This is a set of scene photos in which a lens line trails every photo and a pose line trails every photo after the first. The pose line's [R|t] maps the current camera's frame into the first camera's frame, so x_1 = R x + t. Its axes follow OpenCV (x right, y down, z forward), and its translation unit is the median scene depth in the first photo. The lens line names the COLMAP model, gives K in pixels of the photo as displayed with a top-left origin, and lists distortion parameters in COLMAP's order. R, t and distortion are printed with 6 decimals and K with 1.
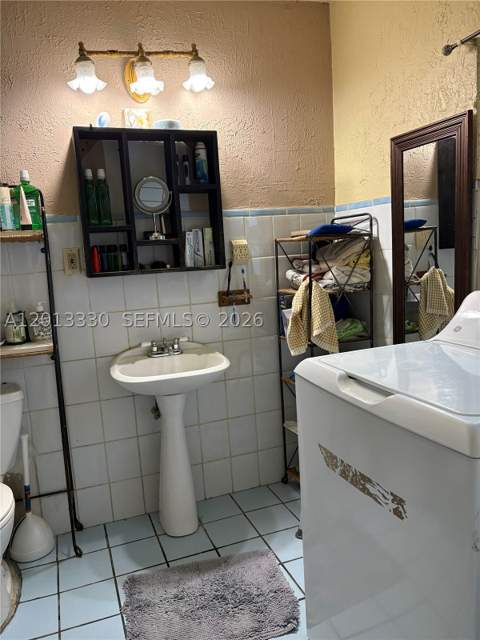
lens RADIAL K [[487.2, 0, 241.5], [0, 487.2, 322.7], [0, 0, 1]] dist [0.019023, -0.011068]
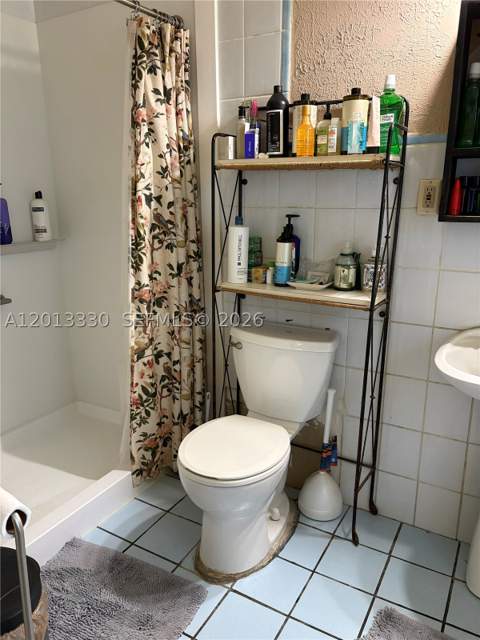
lens RADIAL K [[487.2, 0, 241.5], [0, 487.2, 322.7], [0, 0, 1]] dist [0.019023, -0.011068]
pose [[0.634764, 0.252286, -0.730360, 0.075511], [-0.154175, 0.967544, 0.200221, -0.045143], [0.757169, -0.014490, 0.653059, 0.286570]]
